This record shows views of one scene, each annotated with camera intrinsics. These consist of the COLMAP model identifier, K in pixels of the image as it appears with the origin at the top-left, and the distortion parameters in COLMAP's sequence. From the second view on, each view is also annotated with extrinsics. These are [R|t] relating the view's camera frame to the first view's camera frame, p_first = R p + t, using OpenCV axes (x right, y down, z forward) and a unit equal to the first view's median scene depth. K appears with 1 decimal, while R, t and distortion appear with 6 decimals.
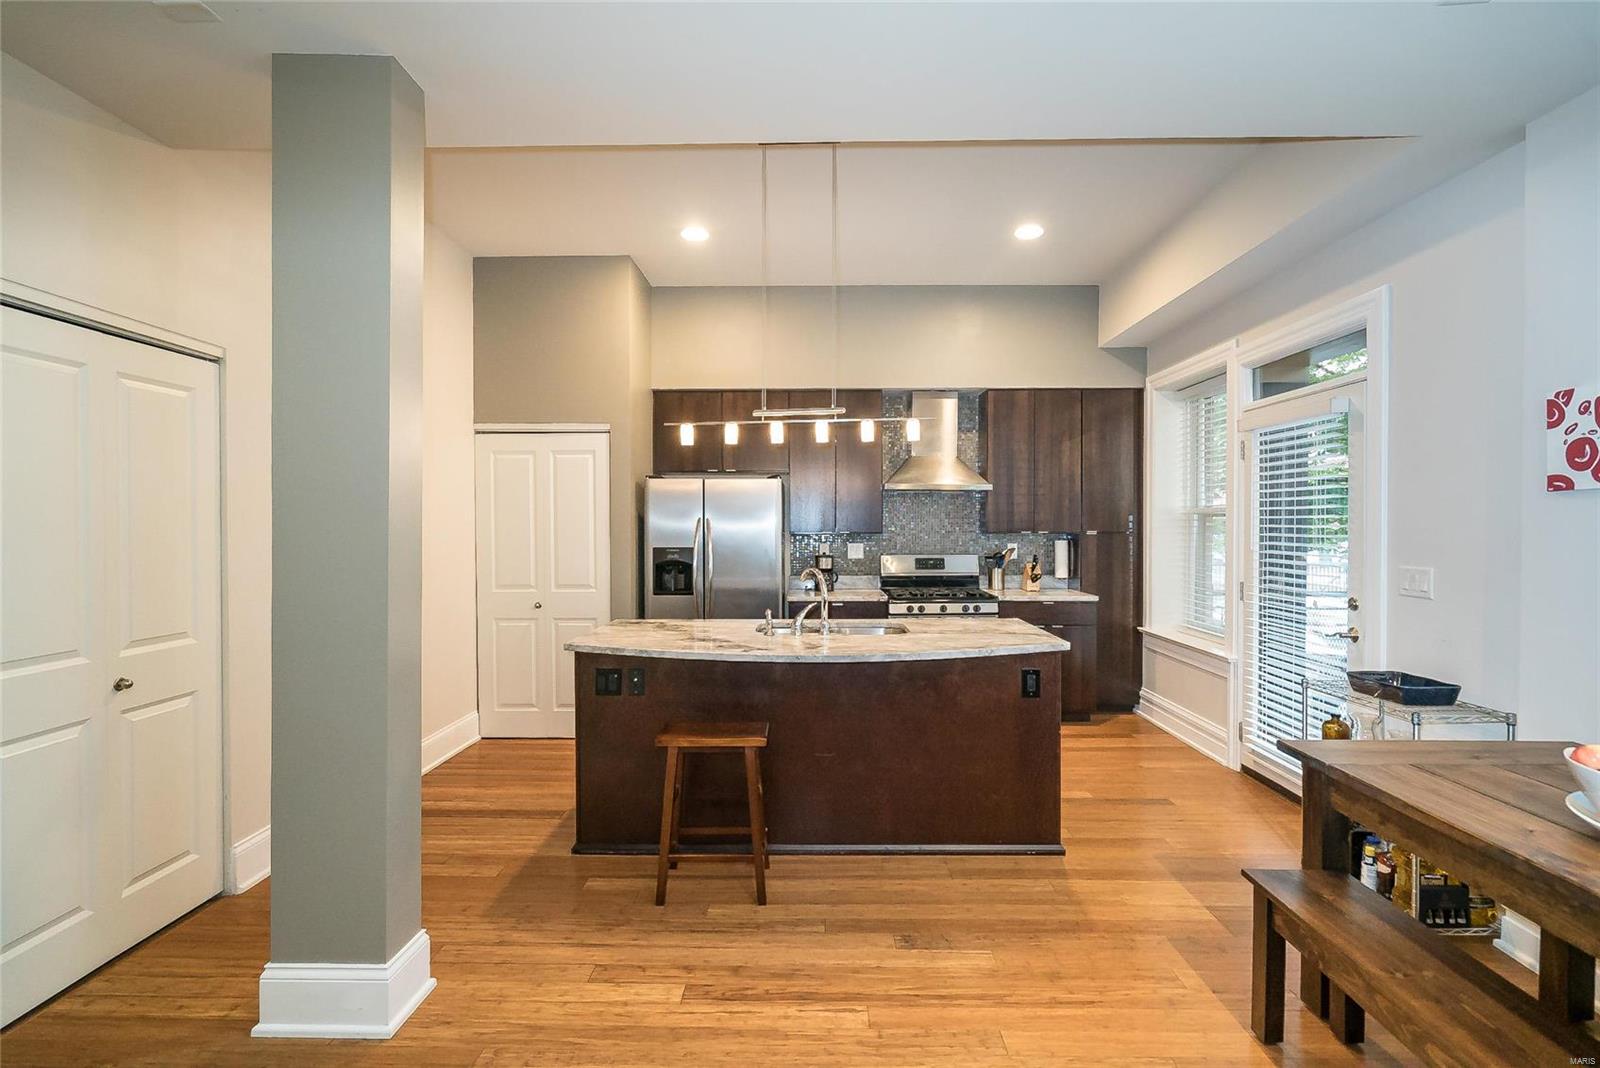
lens RADIAL K [[733.8, 0, 802.1], [0, 733.8, 532.6], [0, 0, 1]] dist [-0.000909, 0.001343]
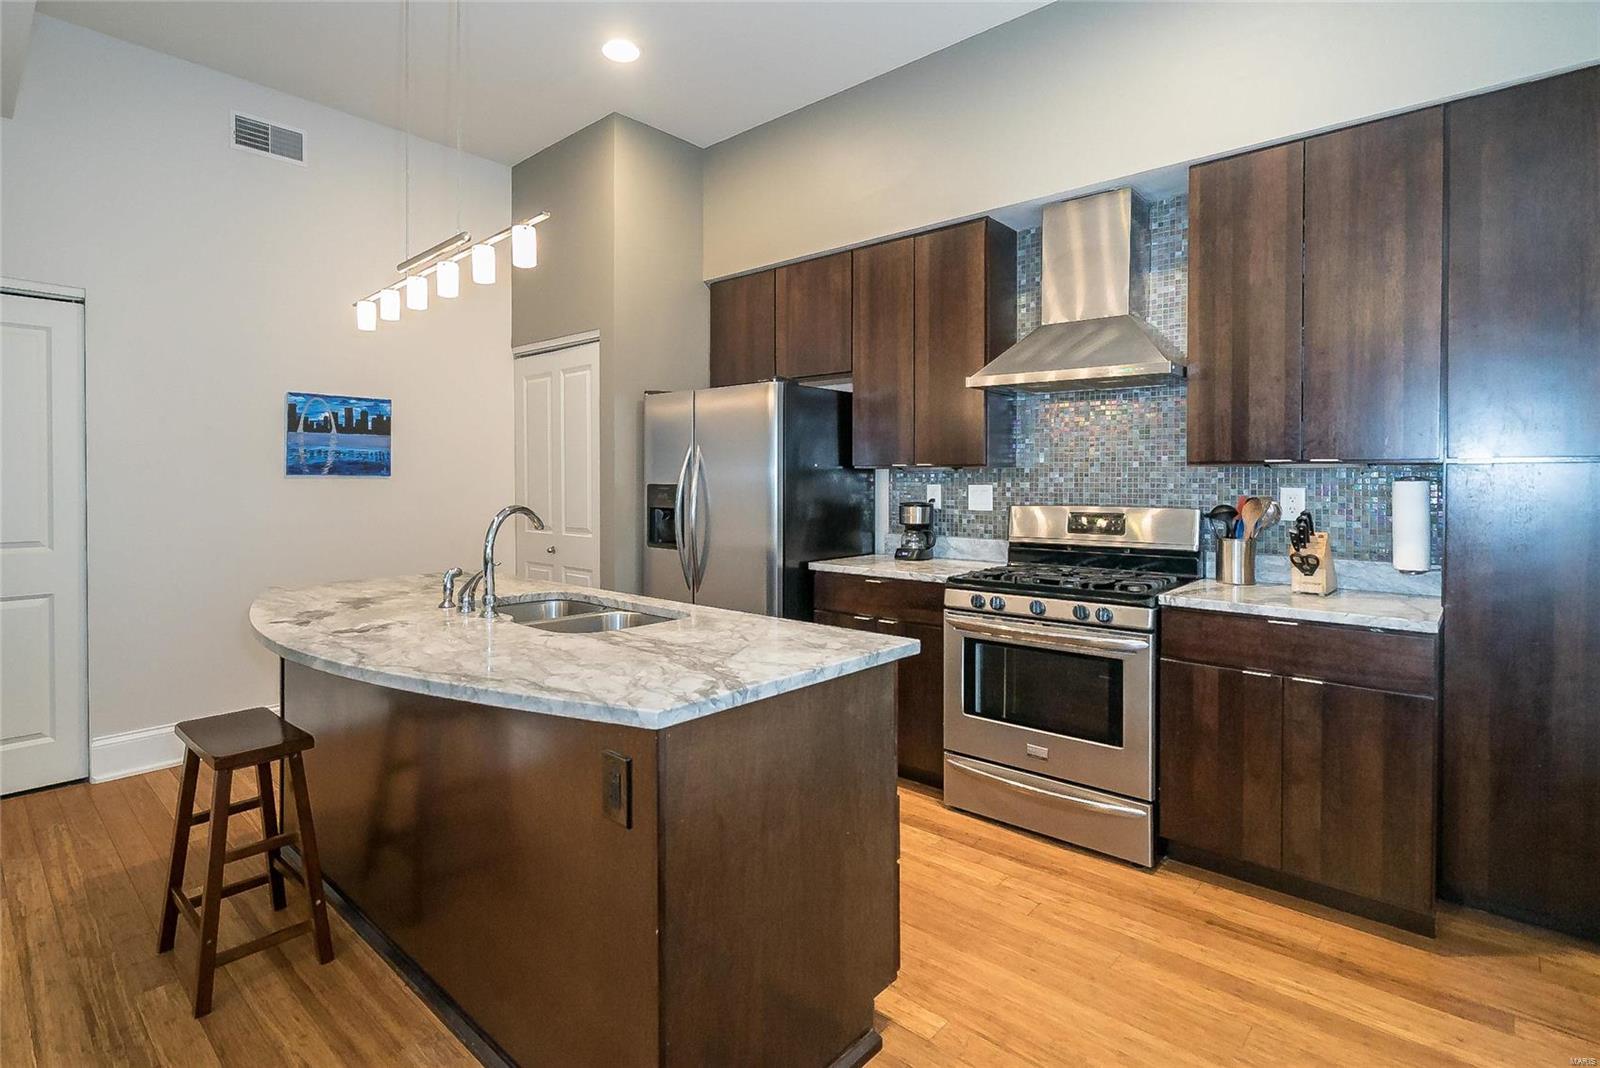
lens RADIAL K [[786.4, 0, 757.8], [0, 786.4, 483.8], [0, 0, 1]] dist [-0.001966, -0.000443]
pose [[0.729083, 0.006302, -0.684396, 0.446390], [-0.010843, 0.999938, -0.002344, 0.020398], [0.684339, 0.009130, 0.729107, 0.480075]]
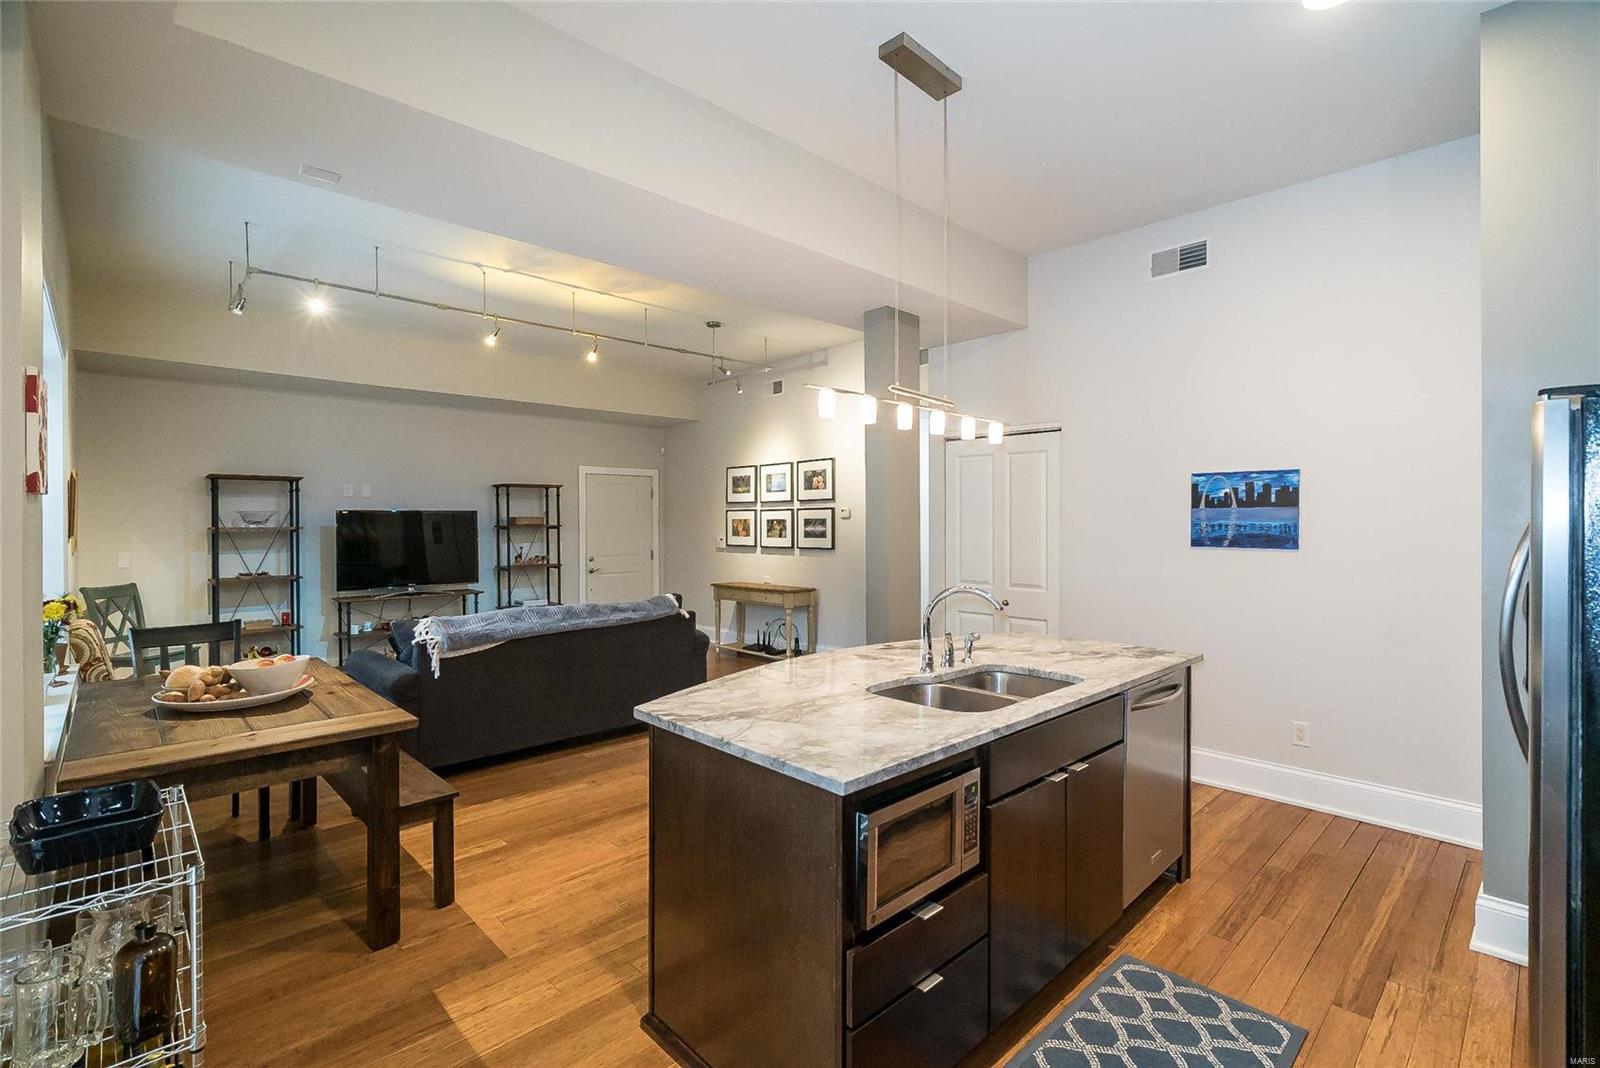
lens RADIAL K [[733.8, 0, 792.5], [0, 733.8, 530.3], [0, 0, 1]] dist [-0.000909, 0.001343]
pose [[-0.717976, 0.008019, -0.696022, 0.474371], [-0.006484, 0.999813, 0.018207, -0.017107], [0.696038, 0.017585, -0.717790, 1.030972]]
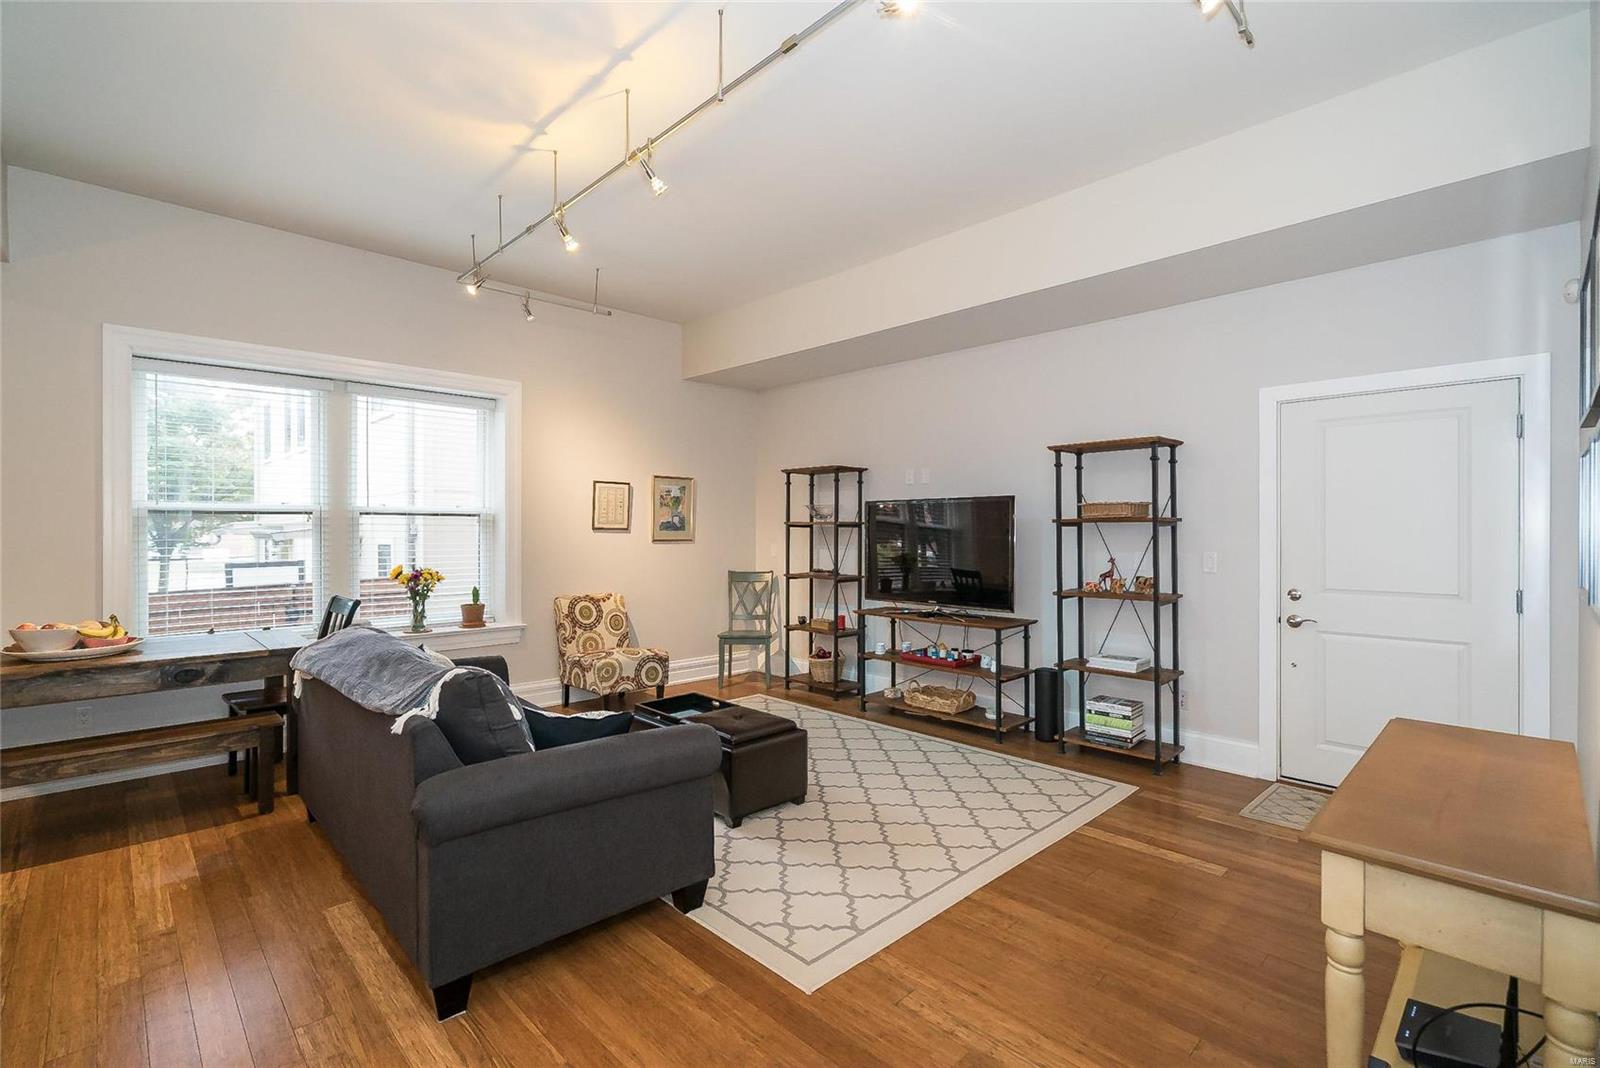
lens RADIAL K [[733.8, 0, 773.0], [0, 733.8, 522.6], [0, 0, 1]] dist [-0.000909, 0.001343]
pose [[-0.711703, 0.004582, 0.702466, -0.623610], [0.009384, 0.999952, 0.002986, 0.006259], [-0.702418, 0.008717, -0.711711, 0.325682]]
